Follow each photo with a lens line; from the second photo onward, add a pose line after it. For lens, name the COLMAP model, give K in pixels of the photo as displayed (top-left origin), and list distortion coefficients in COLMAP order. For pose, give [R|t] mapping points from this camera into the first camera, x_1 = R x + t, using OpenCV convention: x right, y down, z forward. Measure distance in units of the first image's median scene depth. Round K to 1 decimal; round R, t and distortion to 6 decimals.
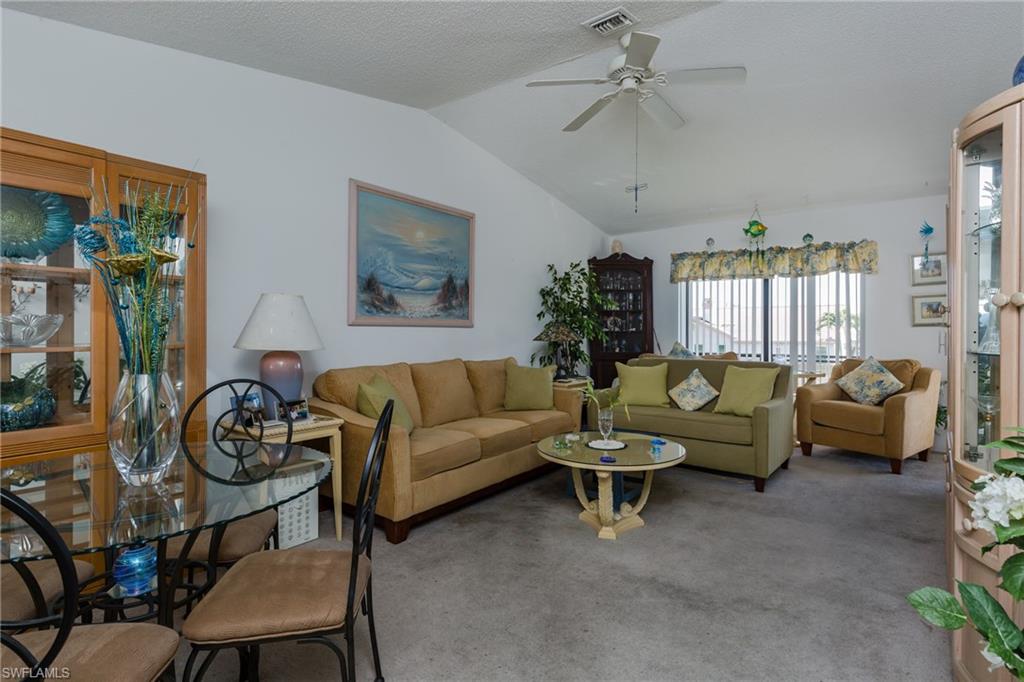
lens RADIAL K [[514.1, 0, 512.0], [0, 514.1, 341.0], [0, 0, 1]] dist [0.000821, 0.000149]
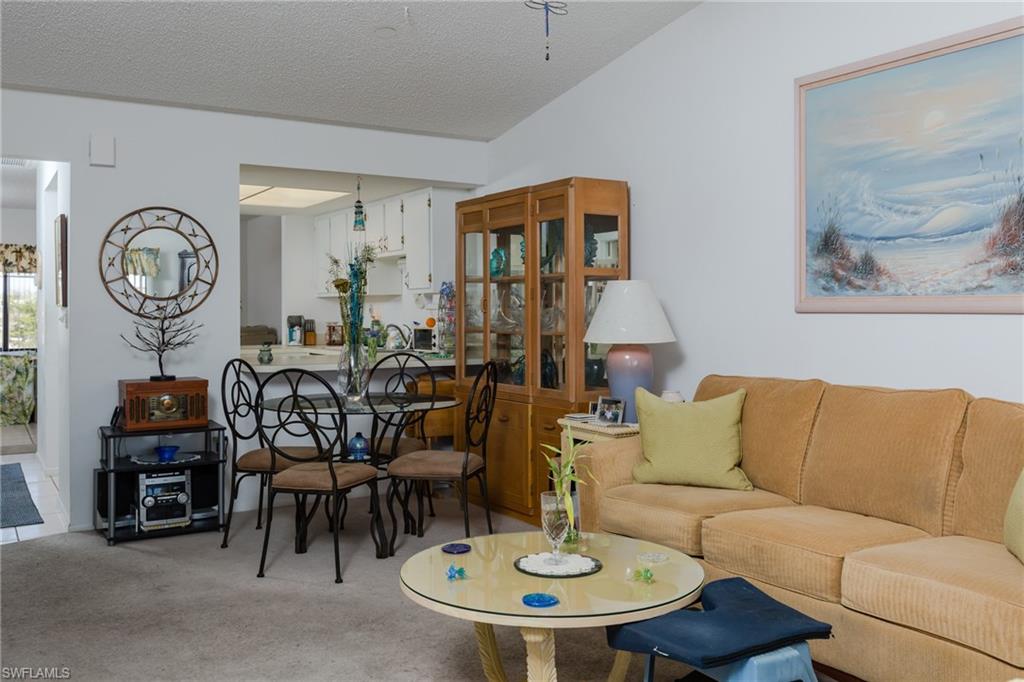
lens RADIAL K [[896.2, 0, 512.0], [0, 896.2, 341.0], [0, 0, 1]] dist [0.003770, -0.000348]
pose [[-0.364960, 0.036262, -0.930317, 0.782435], [-0.009130, 0.999054, 0.042523, -0.036505], [0.930978, 0.024013, -0.364284, 1.007778]]
